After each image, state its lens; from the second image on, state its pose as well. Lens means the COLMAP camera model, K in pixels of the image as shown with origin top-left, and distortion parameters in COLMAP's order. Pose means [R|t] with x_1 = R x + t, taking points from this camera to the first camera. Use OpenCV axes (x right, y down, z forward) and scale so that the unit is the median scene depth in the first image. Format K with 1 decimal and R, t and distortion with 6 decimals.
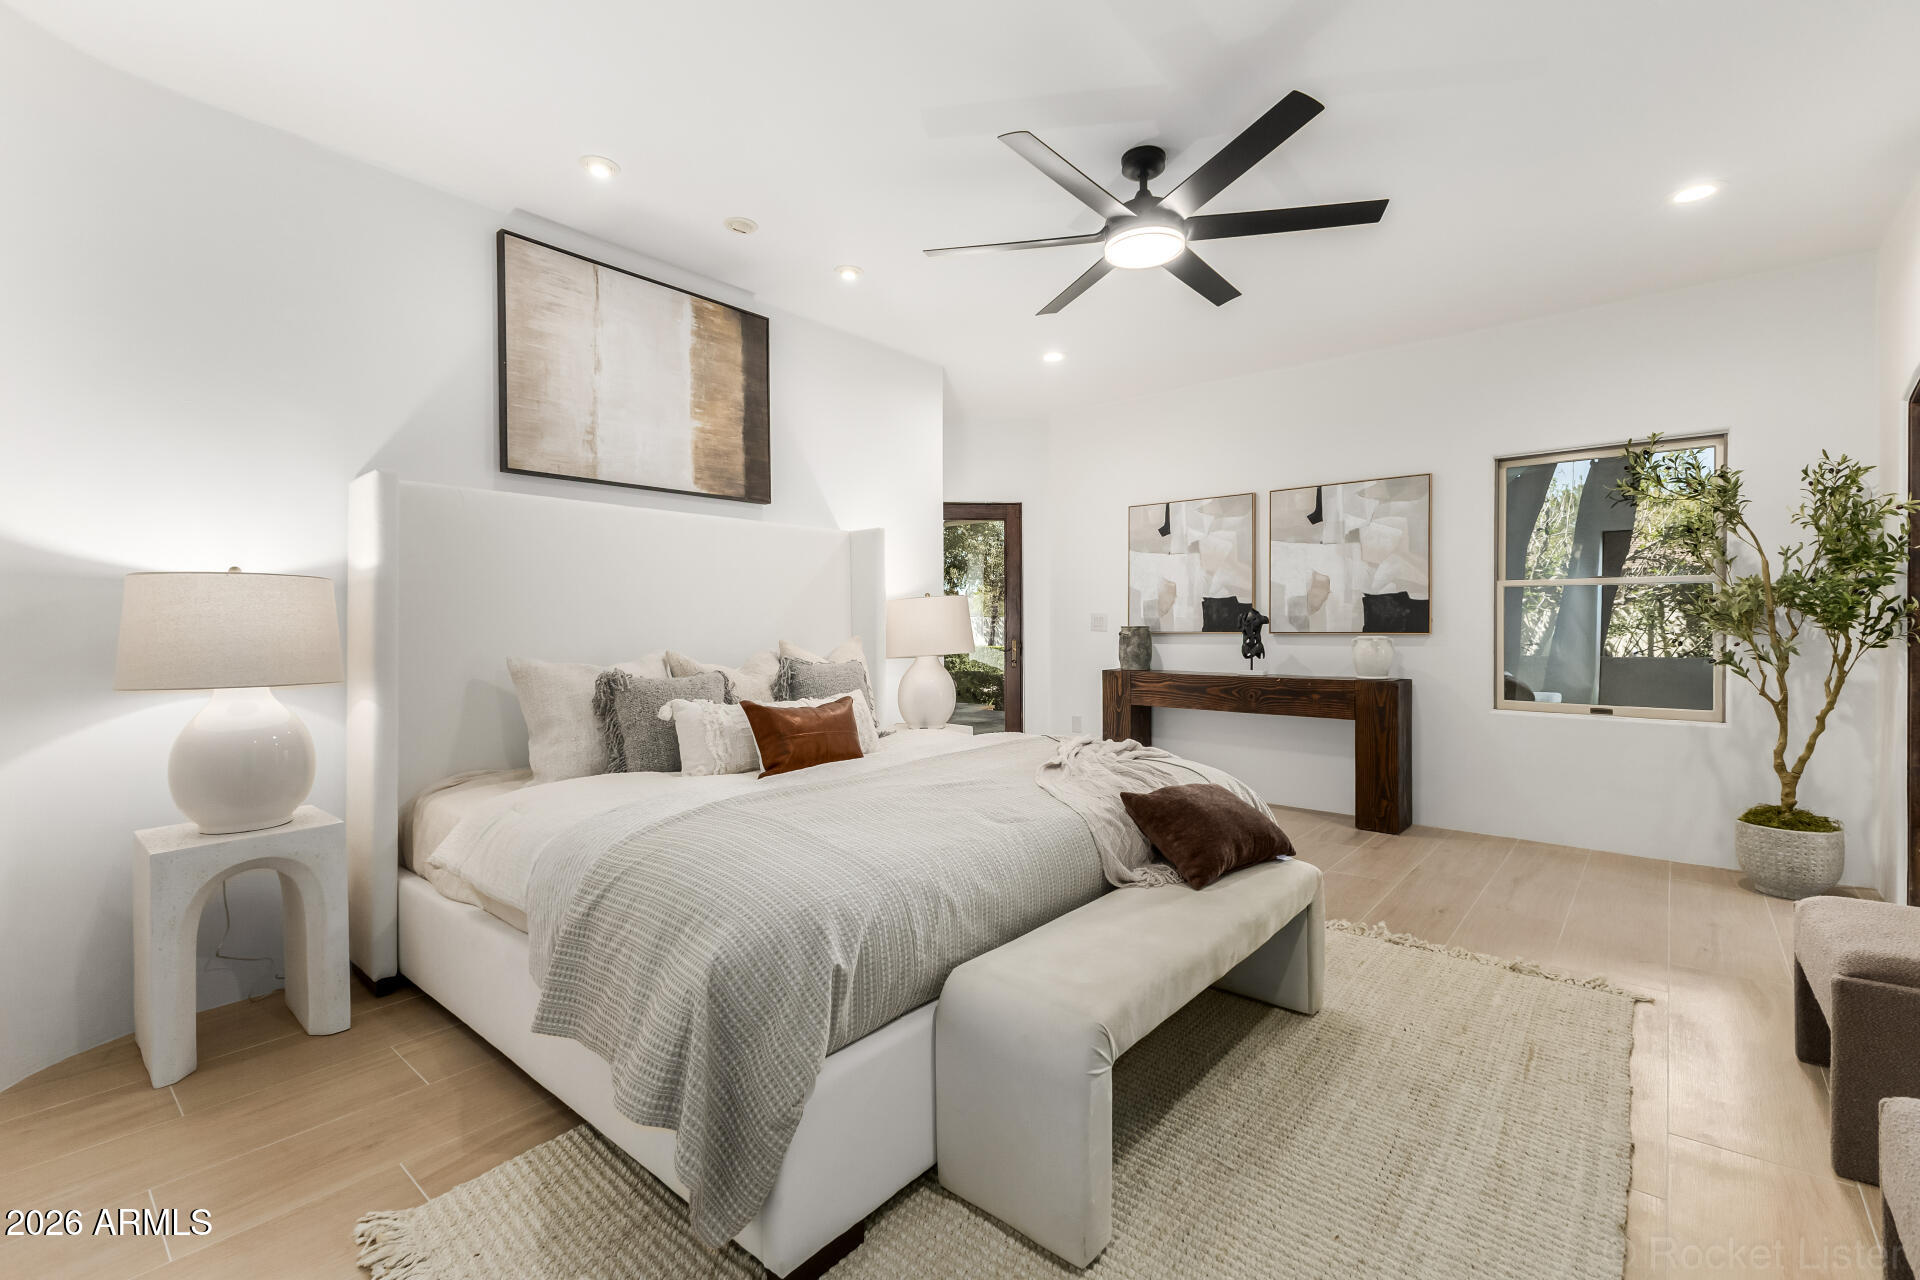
lens RADIAL K [[830.2, 0, 951.6], [0, 830.2, 632.5], [0, 0, 1]] dist [0.005386, -0.000047]
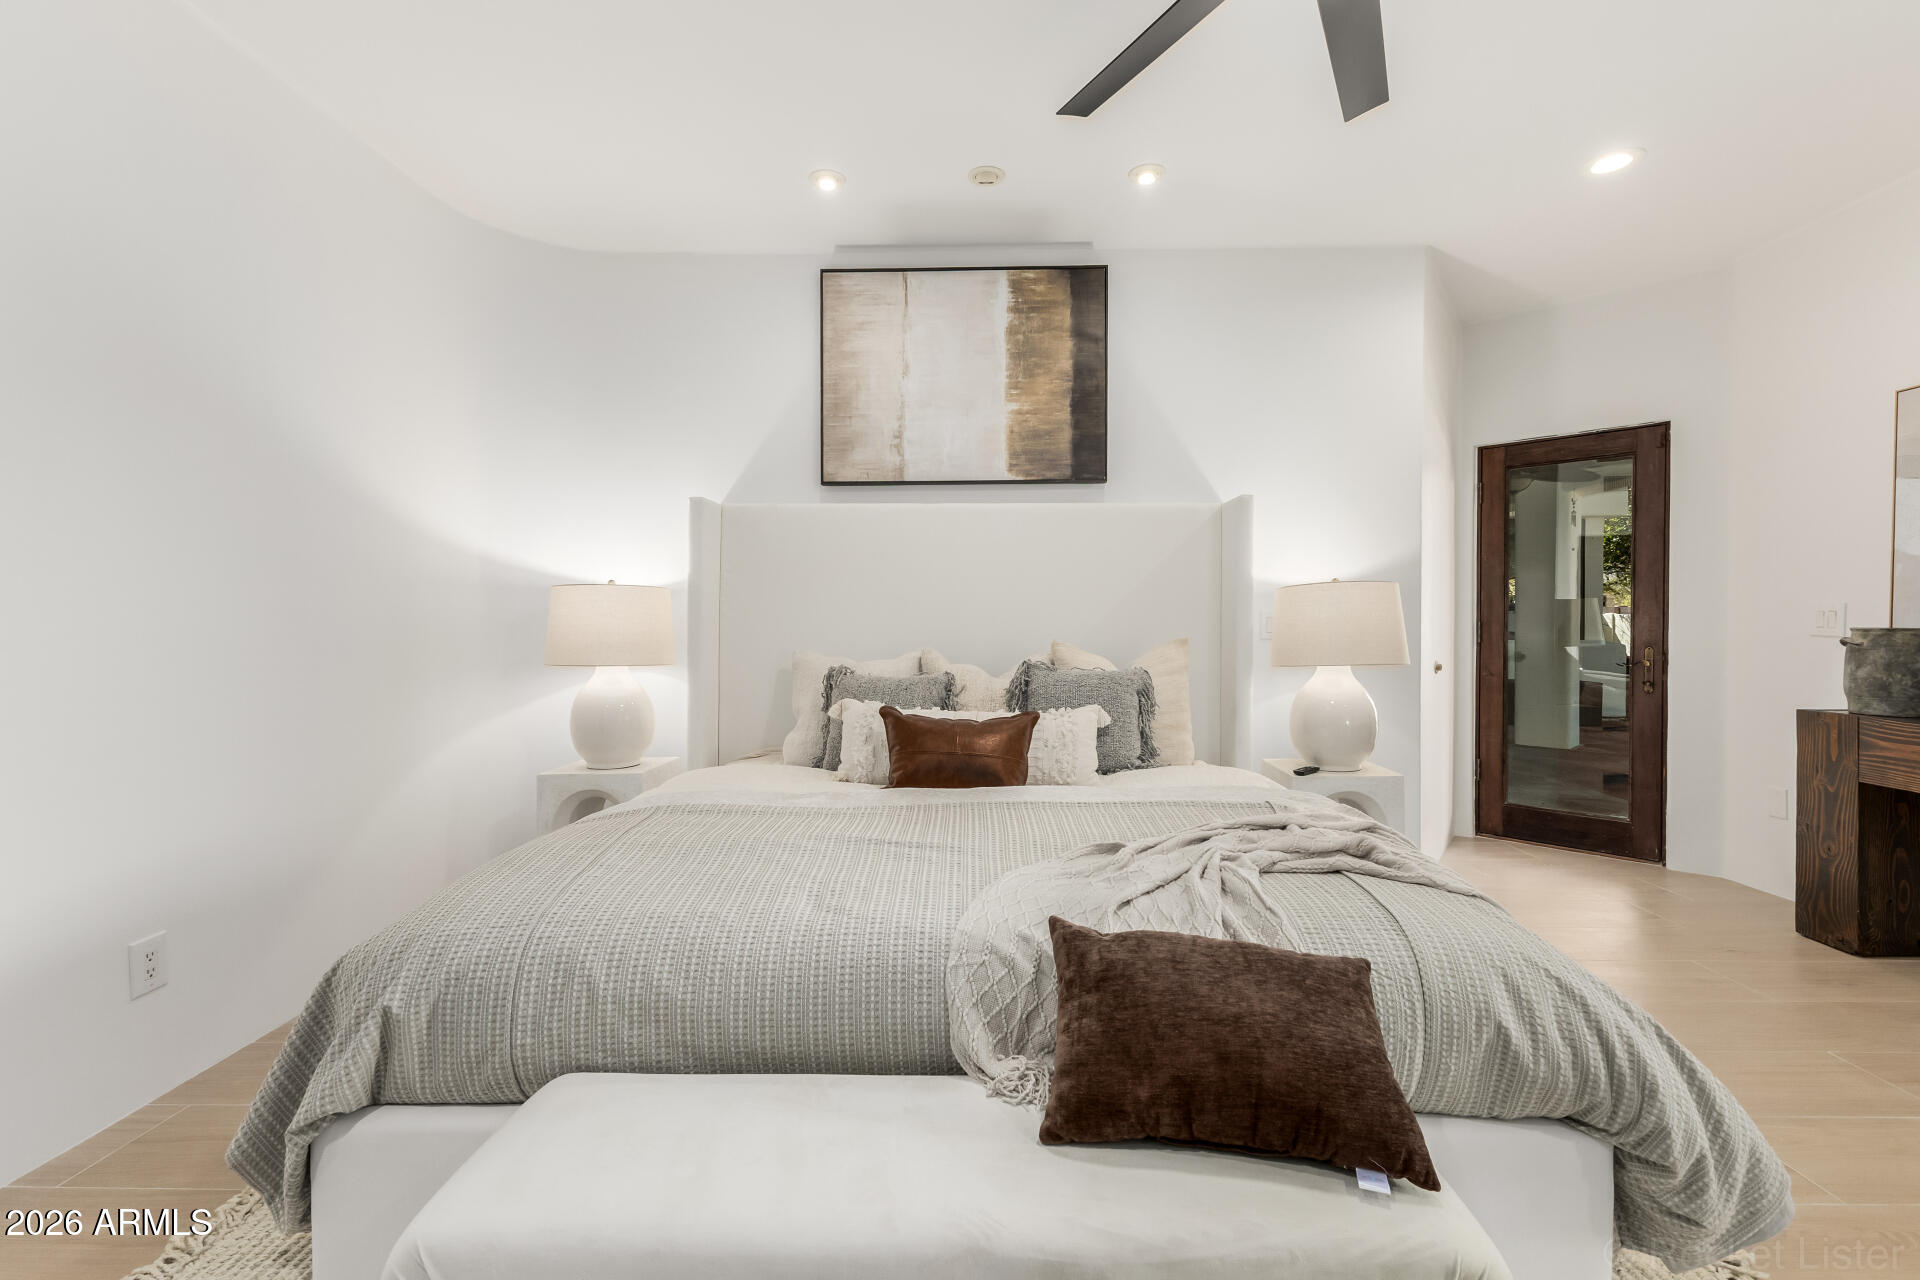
lens RADIAL K [[830.2, 0, 960.4], [0, 830.2, 632.1], [0, 0, 1]] dist [0.005386, -0.000047]
pose [[0.638135, 0.010777, -0.769849, 0.410024], [-0.009492, 0.999936, 0.006130, -0.004057], [0.769866, 0.003395, 0.638197, 0.396630]]
